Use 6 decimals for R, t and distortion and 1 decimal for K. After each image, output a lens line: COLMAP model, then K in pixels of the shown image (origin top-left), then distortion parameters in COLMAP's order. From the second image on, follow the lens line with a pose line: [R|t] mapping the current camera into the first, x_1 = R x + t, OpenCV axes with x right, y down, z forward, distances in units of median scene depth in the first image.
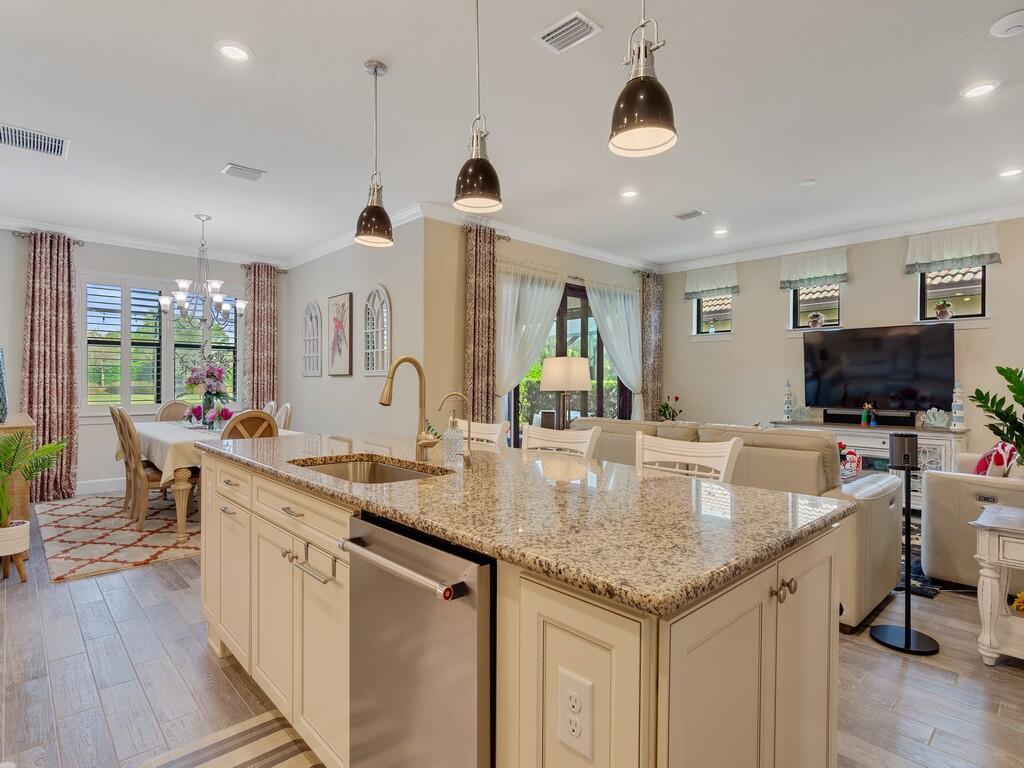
lens RADIAL K [[535.3, 0, 507.4], [0, 535.3, 386.3], [0, 0, 1]] dist [-0.001459, -0.000388]
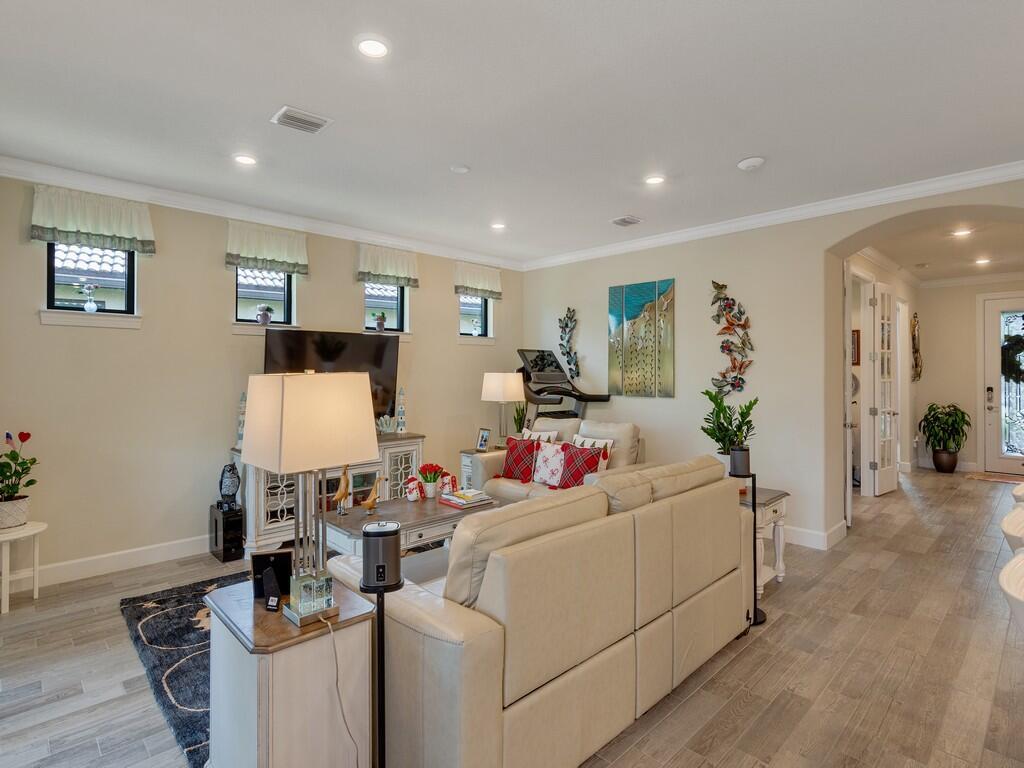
lens RADIAL K [[523.9, 0, 509.7], [0, 523.9, 369.0], [0, 0, 1]] dist [-0.001350, -0.000873]
pose [[0.000991, -0.002390, 0.999997, -0.205220], [0.007820, 0.999967, 0.002382, -0.046181], [-0.999969, 0.007817, 0.001010, 0.696350]]
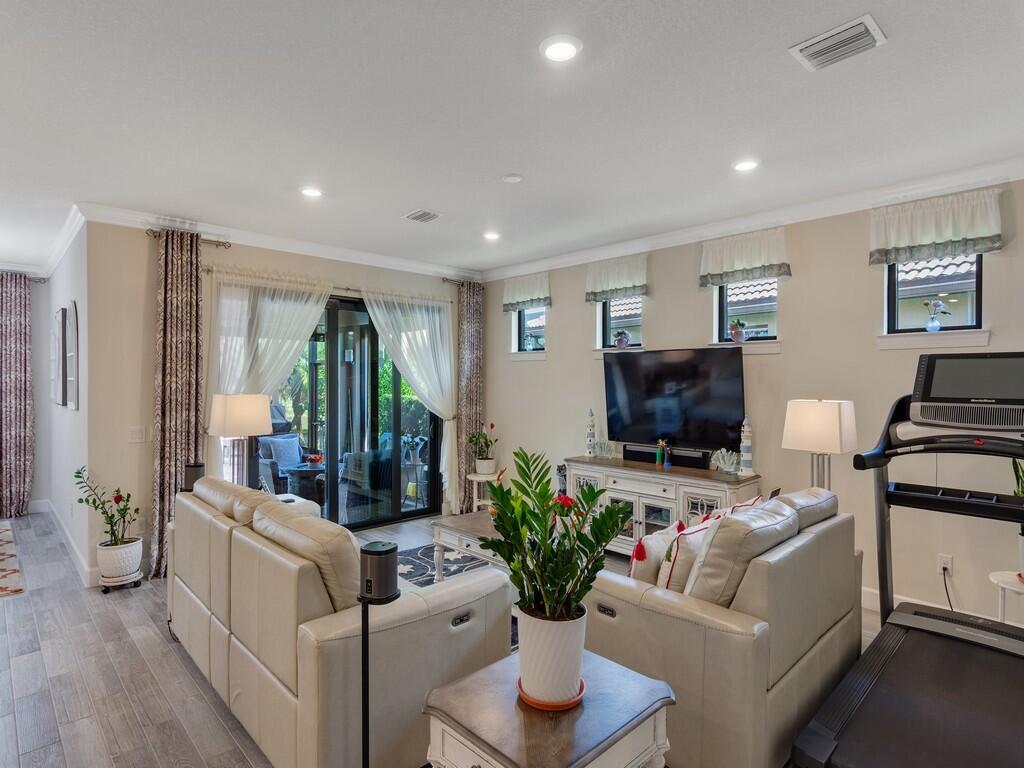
lens RADIAL K [[550.5, 0, 508.4], [0, 550.5, 383.3], [0, 0, 1]] dist [0.000043, -0.000819]
pose [[0.999925, -0.003340, 0.011804, 0.415367], [0.003386, 0.999987, -0.003864, -0.053779], [-0.011791, 0.003904, 0.999923, 0.134354]]
